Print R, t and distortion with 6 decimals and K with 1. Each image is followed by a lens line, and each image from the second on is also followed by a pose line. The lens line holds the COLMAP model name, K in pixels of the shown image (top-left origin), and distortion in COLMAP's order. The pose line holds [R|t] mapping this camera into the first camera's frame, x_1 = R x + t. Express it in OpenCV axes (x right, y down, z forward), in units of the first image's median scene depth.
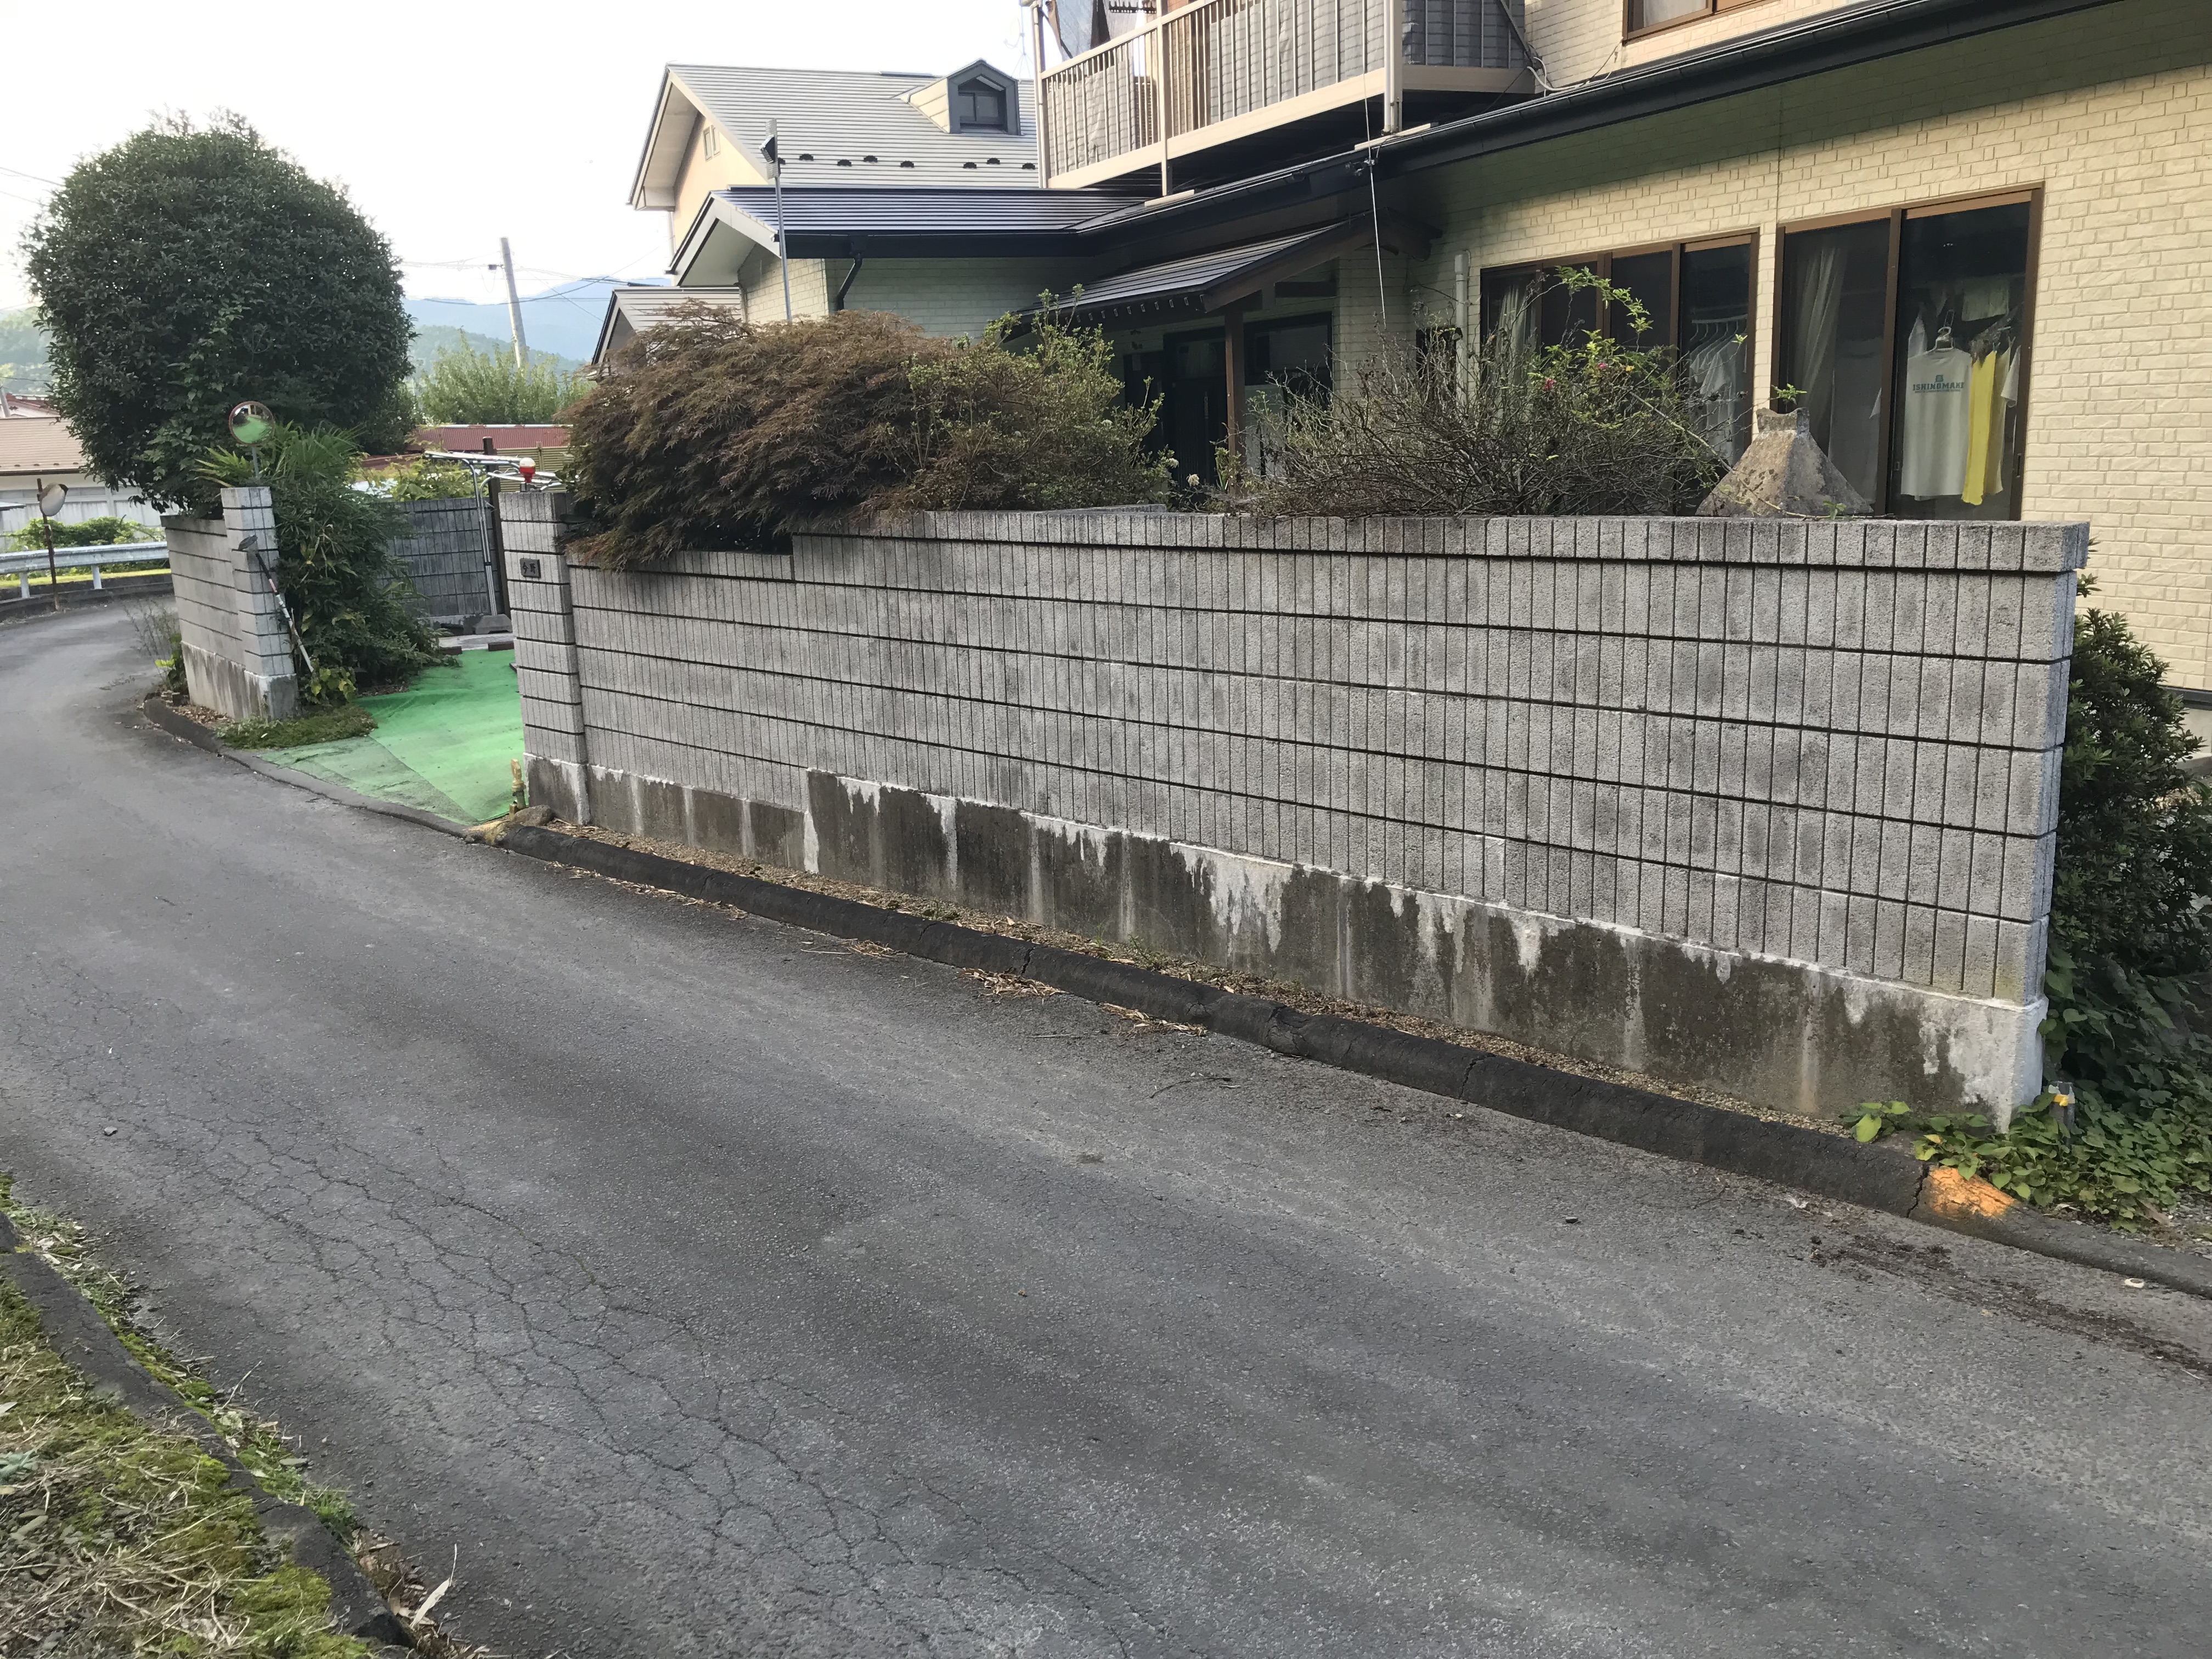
lens RADIAL K [[1833.8, 0, 1106.0], [0, 1833.8, 829.5], [0, 0, 1]] dist [0.142055, -0.092049]
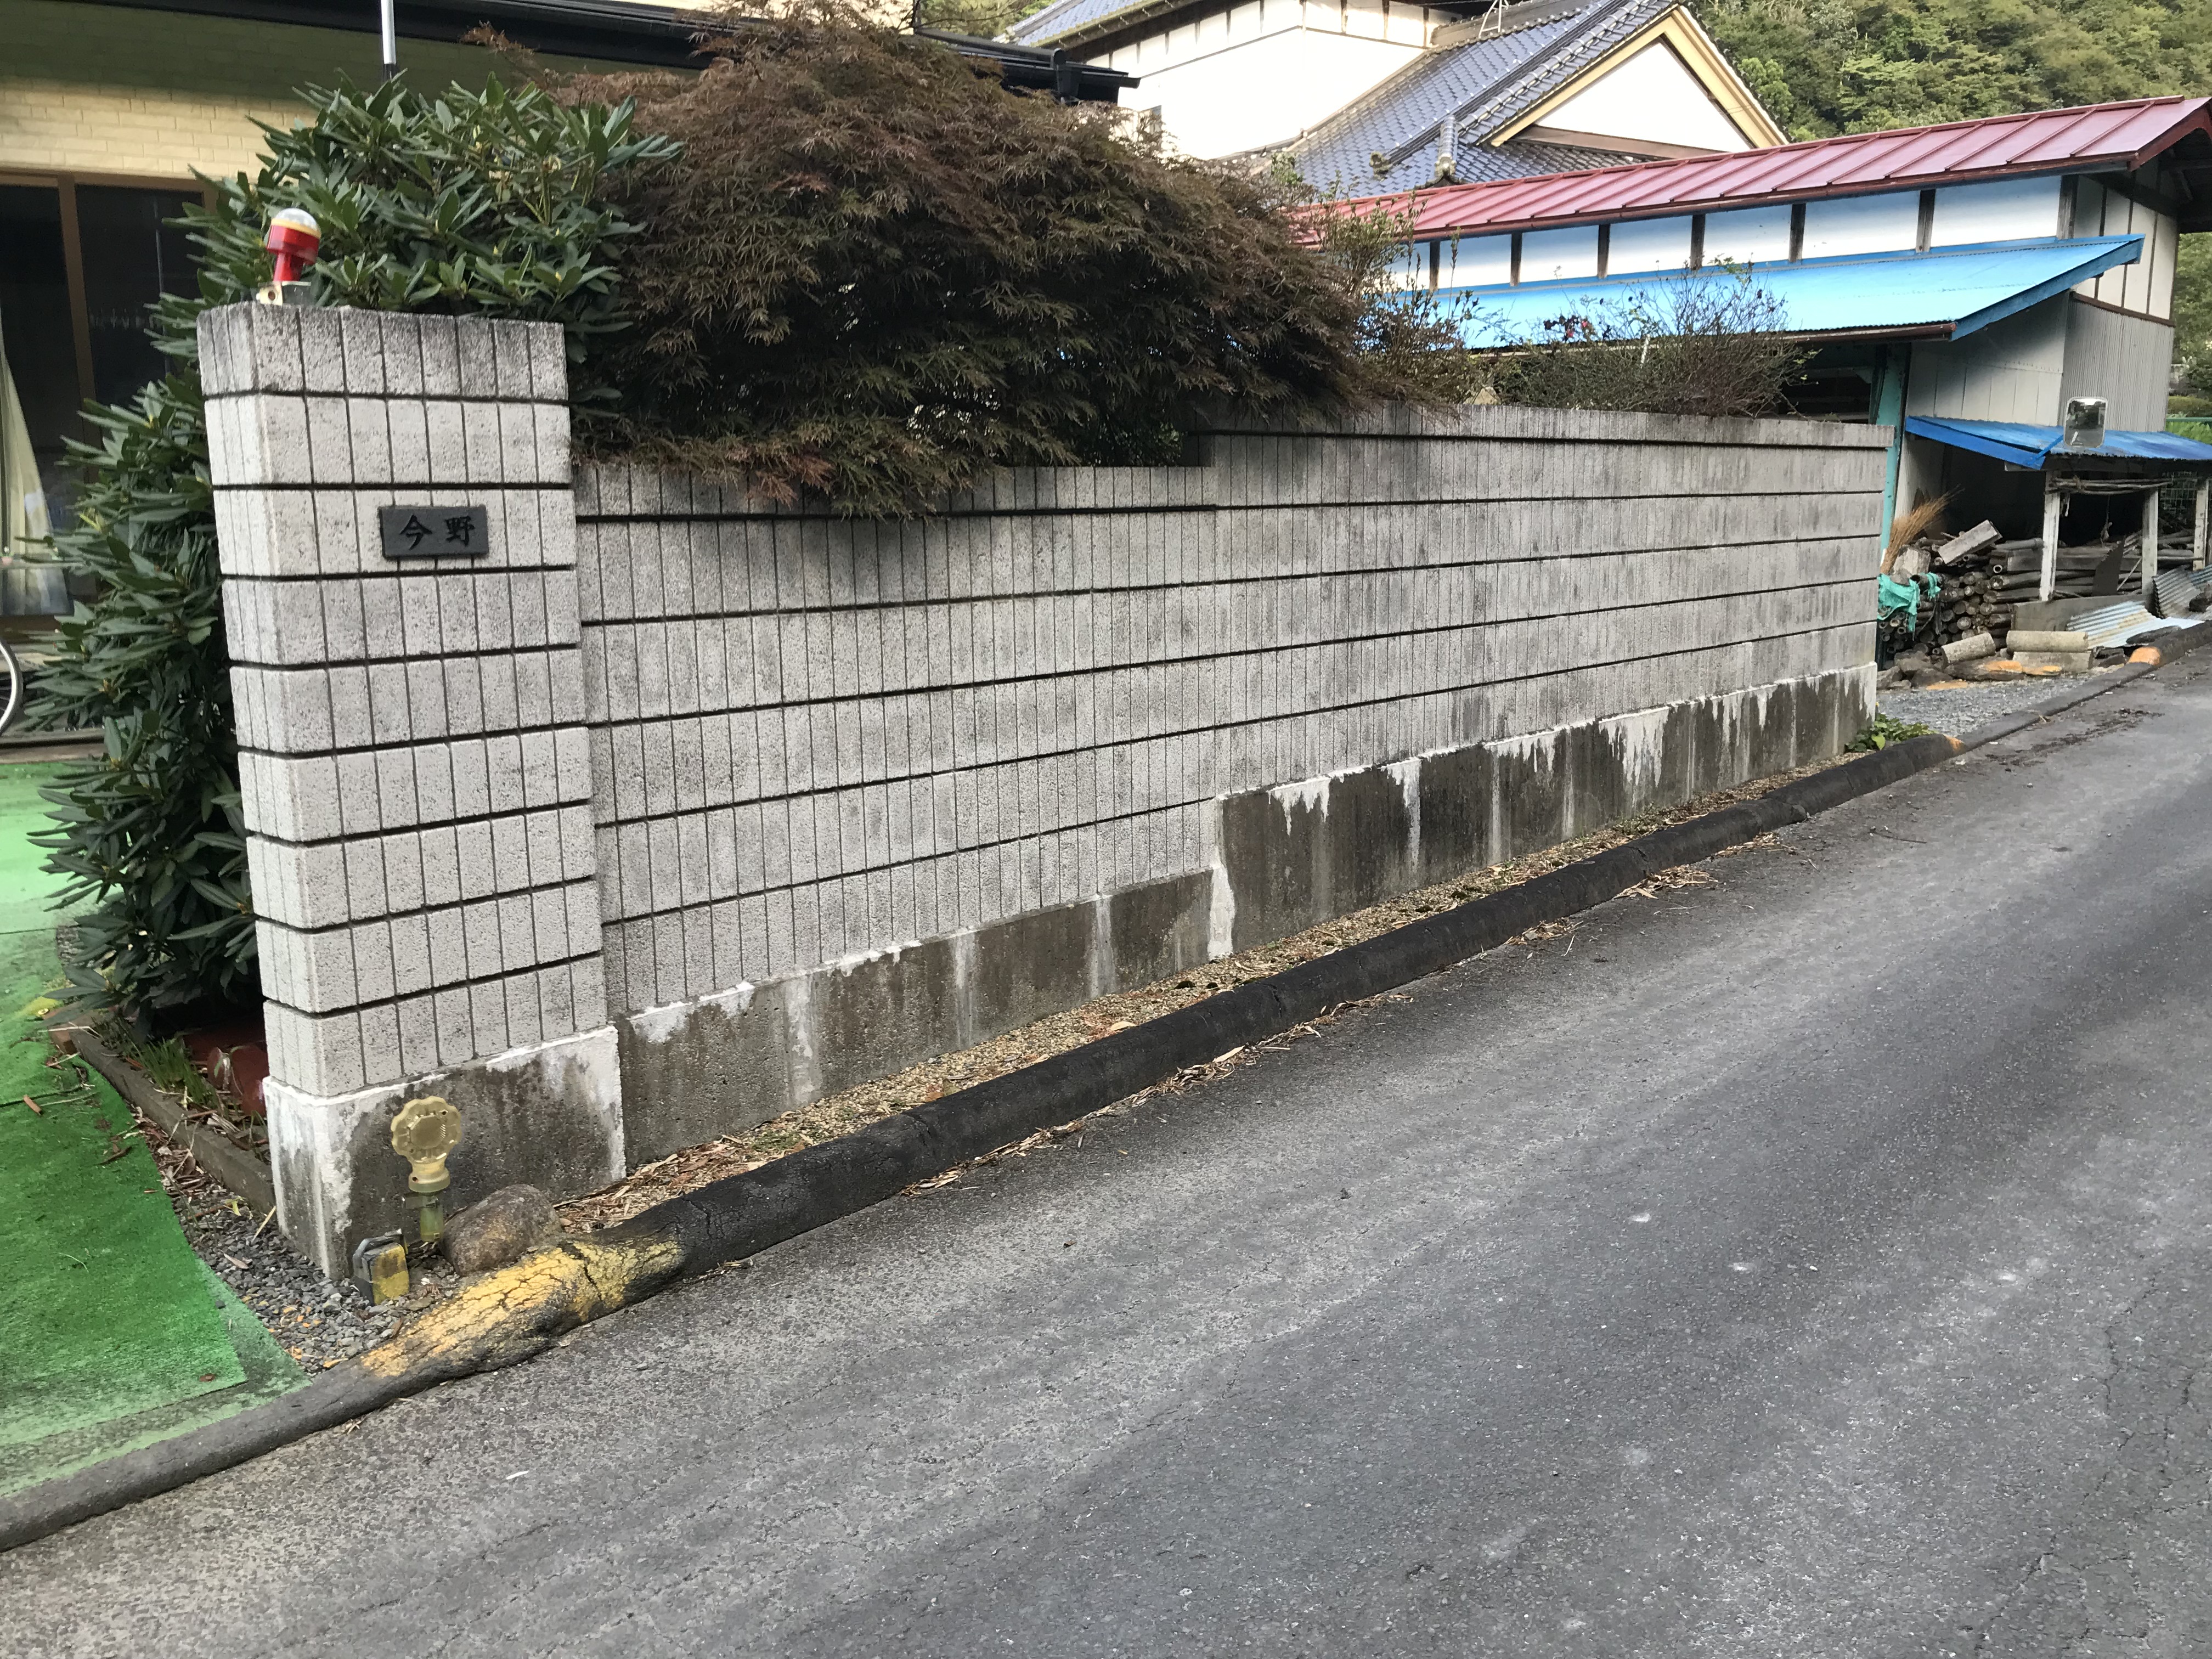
lens RADIAL K [[1833.8, 0, 1106.0], [0, 1833.8, 829.5], [0, 0, 1]] dist [0.142055, -0.092049]
pose [[-0.095566, -0.140061, 0.985520, -0.875149], [0.228930, 0.960420, 0.158693, -0.147014], [-0.968741, 0.240781, -0.059719, 1.181224]]
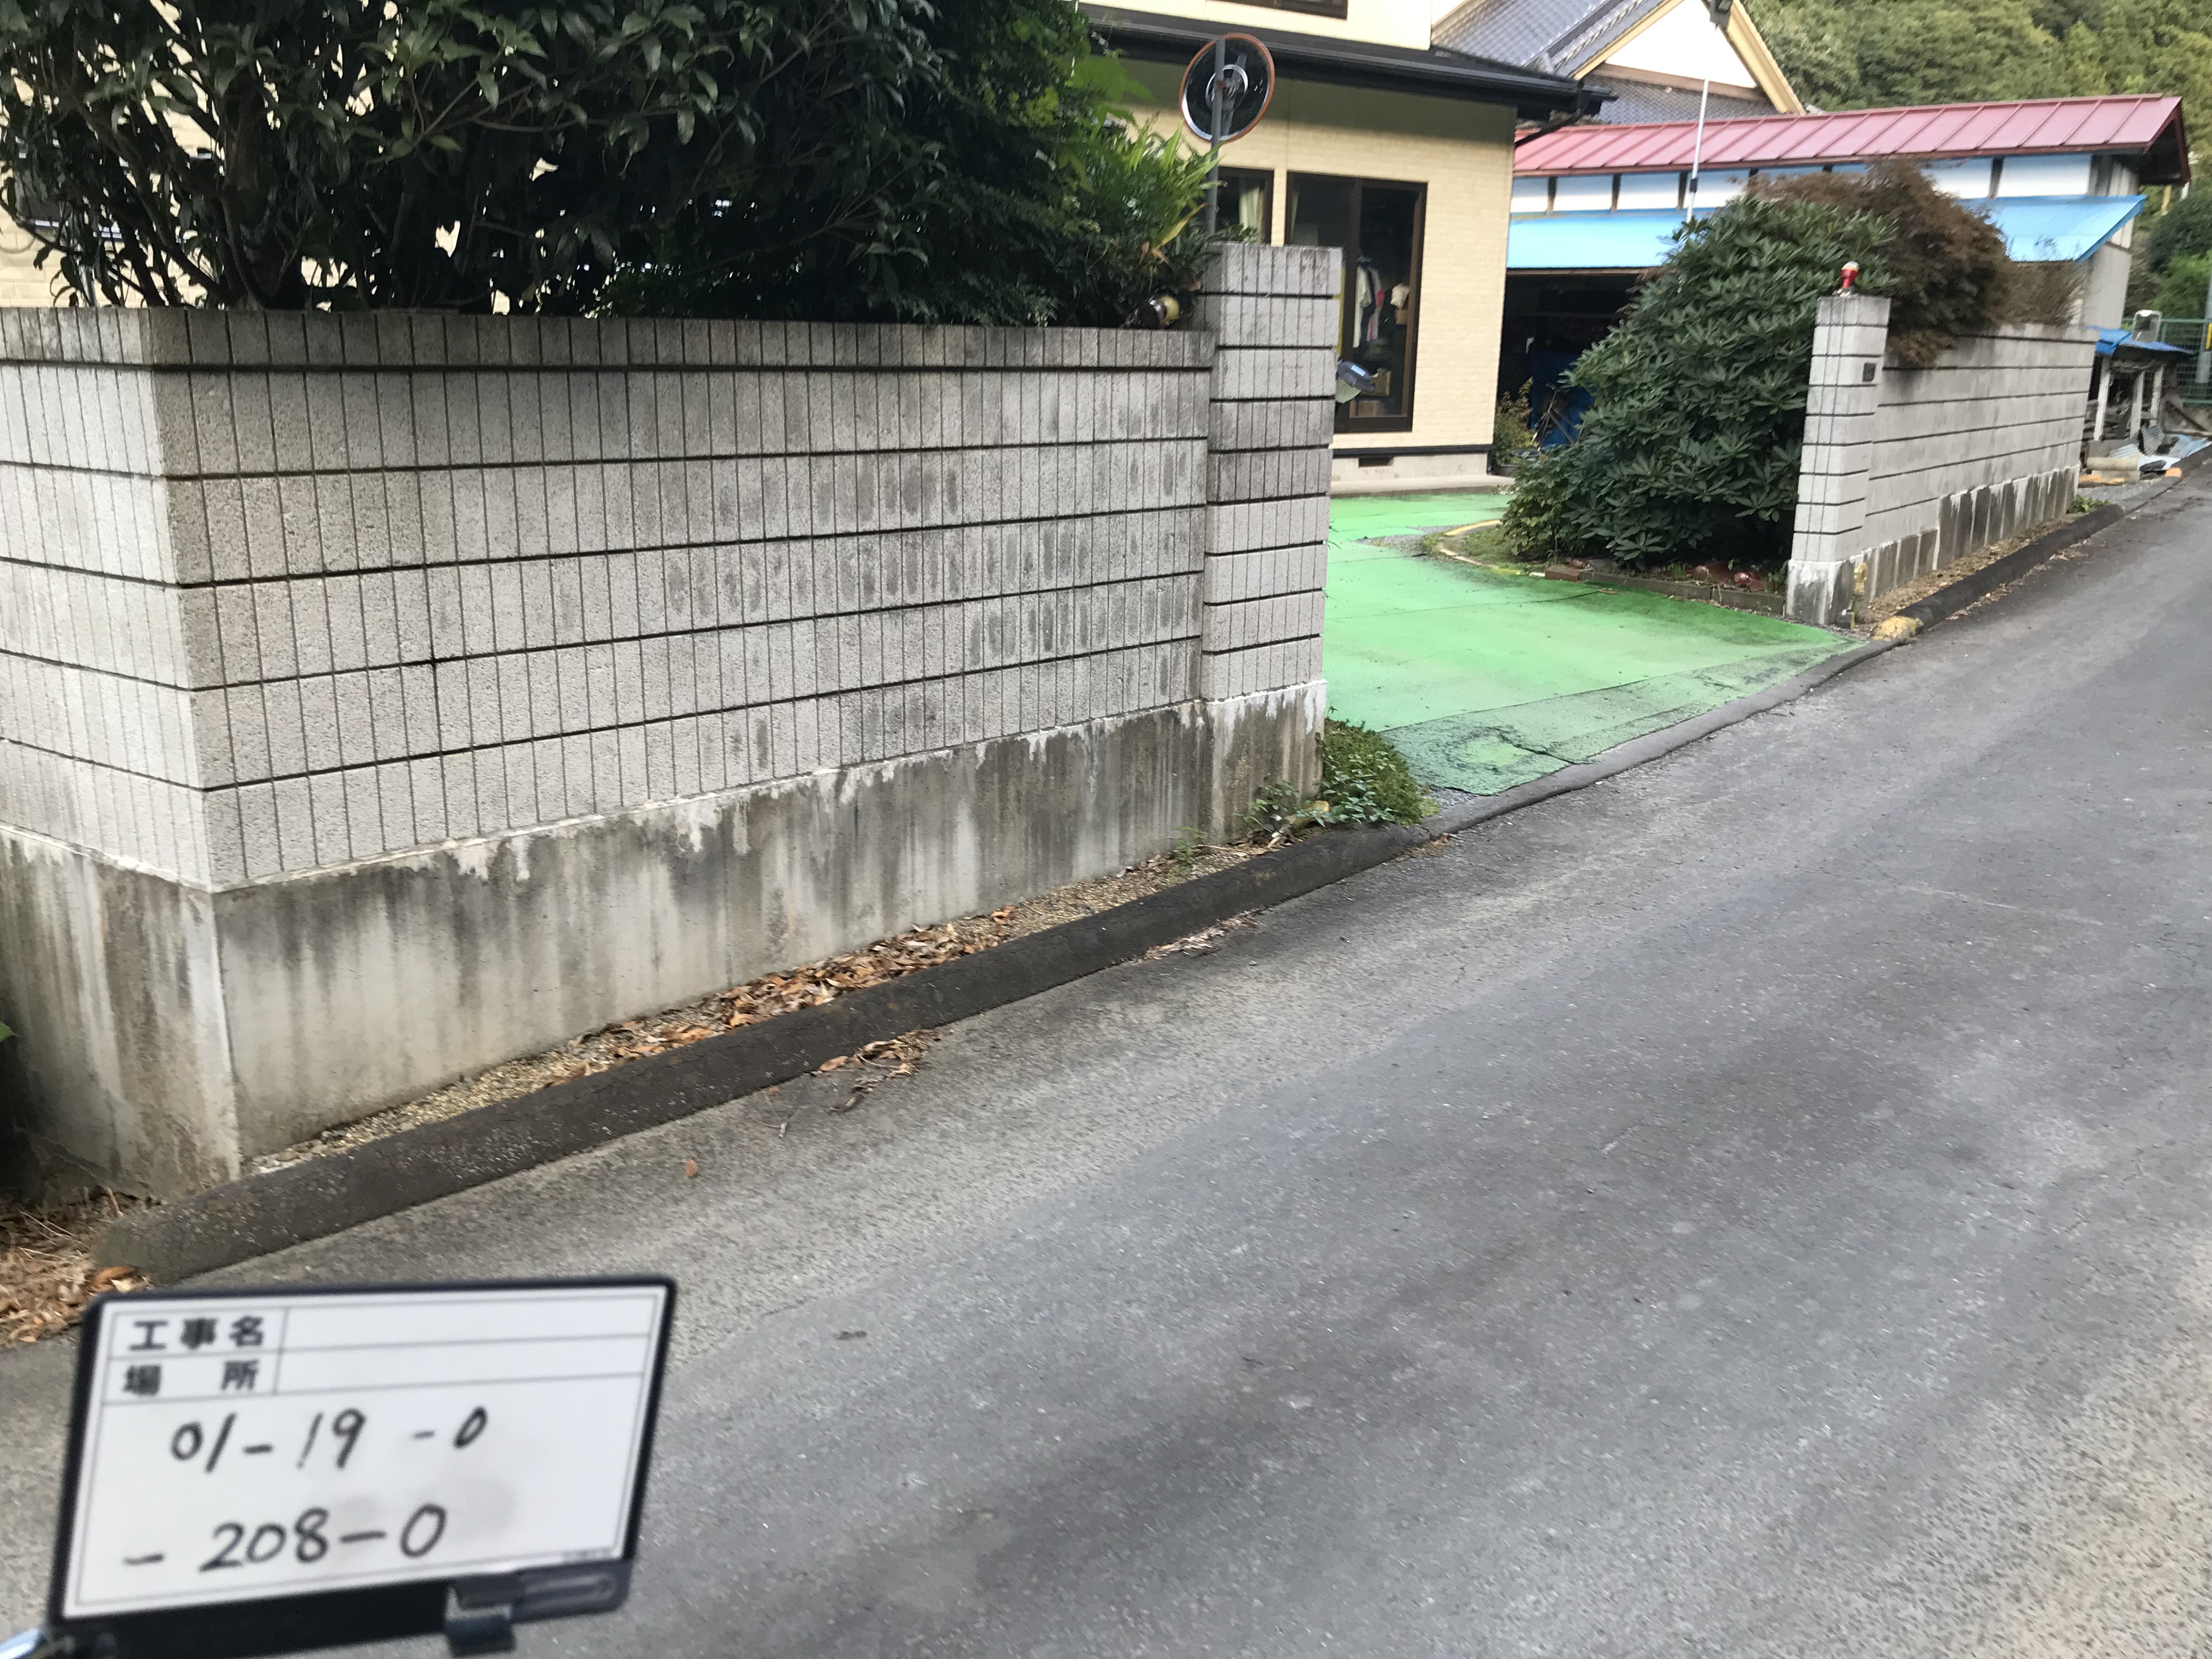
lens RADIAL K [[1833.8, 0, 1106.0], [0, 1833.8, 829.5], [0, 0, 1]] dist [0.142055, -0.092049]
pose [[-0.207021, -0.210374, 0.955450, -1.691173], [0.201564, 0.946483, 0.252074, -0.330454], [-0.957347, 0.244769, -0.153538, 2.156456]]
